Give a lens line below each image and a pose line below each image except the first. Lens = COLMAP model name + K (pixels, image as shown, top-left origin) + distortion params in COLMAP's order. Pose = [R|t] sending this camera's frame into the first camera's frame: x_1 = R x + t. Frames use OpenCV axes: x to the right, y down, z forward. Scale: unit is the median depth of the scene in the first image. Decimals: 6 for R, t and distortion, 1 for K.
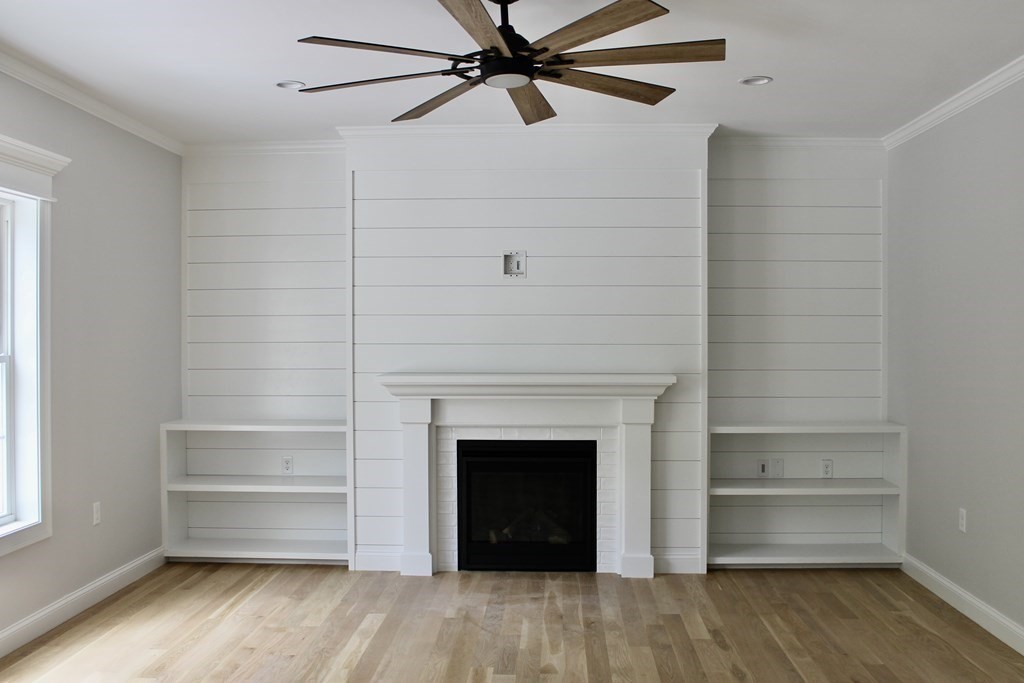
lens RADIAL K [[998.4, 0, 510.6], [0, 998.4, 336.3], [0, 0, 1]] dist [-0.083030, 0.000000]
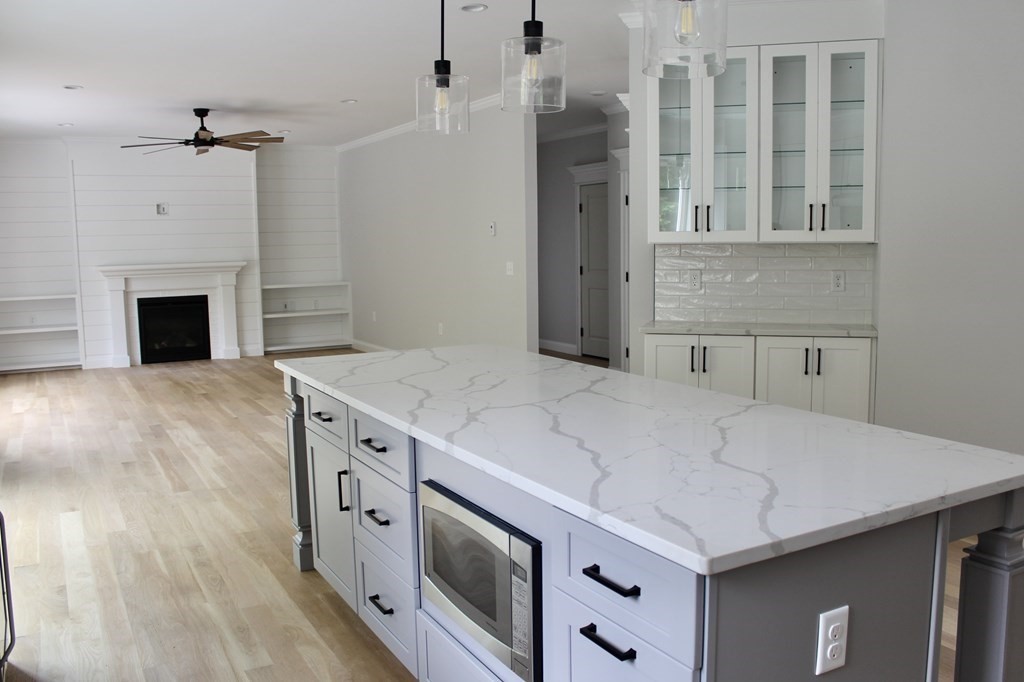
lens RADIAL K [[879.1, 0, 511.2], [0, 879.1, 343.0], [0, 0, 1]] dist [-0.083742, 0.009722]
pose [[0.844593, -0.079161, 0.529525, -0.343444], [0.019361, 0.992878, 0.117549, 0.004230], [-0.535059, -0.089029, 0.840110, -0.852380]]
